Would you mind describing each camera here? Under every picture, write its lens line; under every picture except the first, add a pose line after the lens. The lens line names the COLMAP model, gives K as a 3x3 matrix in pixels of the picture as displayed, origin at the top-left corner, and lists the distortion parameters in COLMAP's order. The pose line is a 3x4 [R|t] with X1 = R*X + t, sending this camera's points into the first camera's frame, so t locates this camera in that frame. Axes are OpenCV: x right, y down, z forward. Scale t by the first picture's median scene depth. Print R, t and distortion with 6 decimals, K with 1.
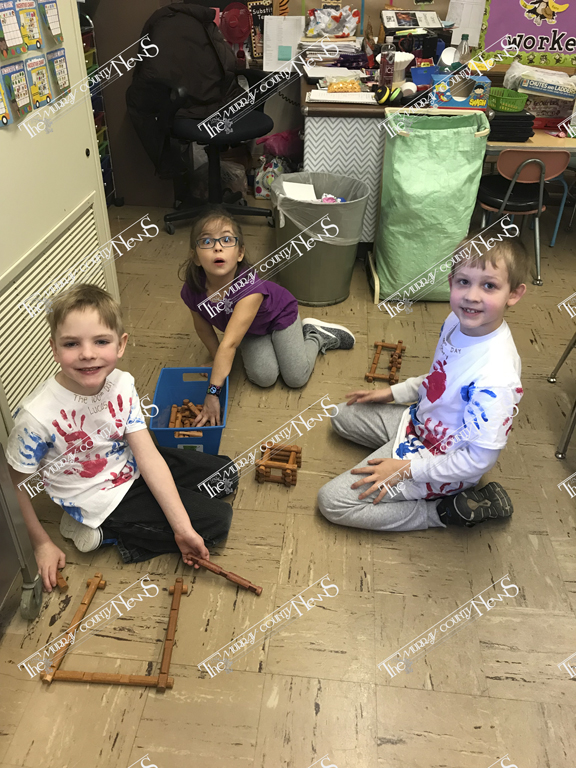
lens RADIAL K [[628.6, 0, 288.6], [0, 628.6, 383.6], [0, 0, 1]] dist [-0.006447, -0.001252]
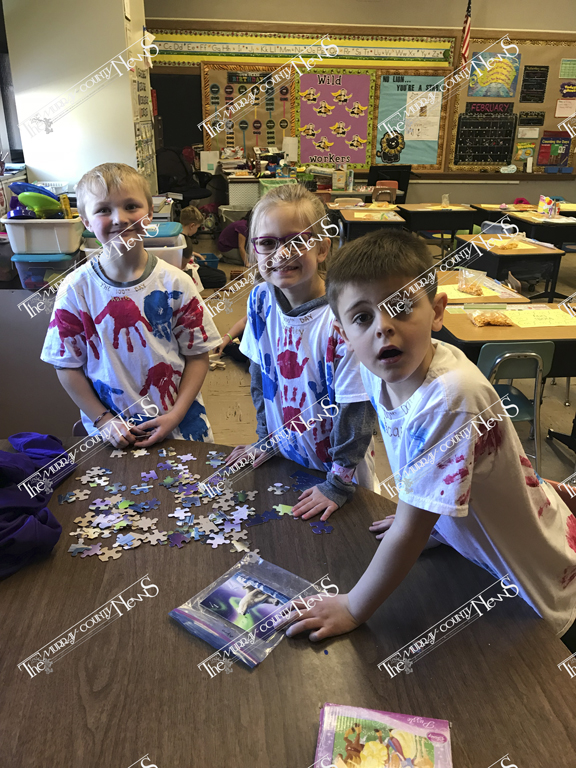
lens RADIAL K [[628.6, 0, 287.3], [0, 628.6, 384.1], [0, 0, 1]] dist [-0.006447, -0.001252]
pose [[0.982890, -0.083815, 0.164018, -0.193034], [0.114602, 0.975398, -0.188322, 0.752364], [-0.144199, 0.203896, 0.968315, -1.150421]]
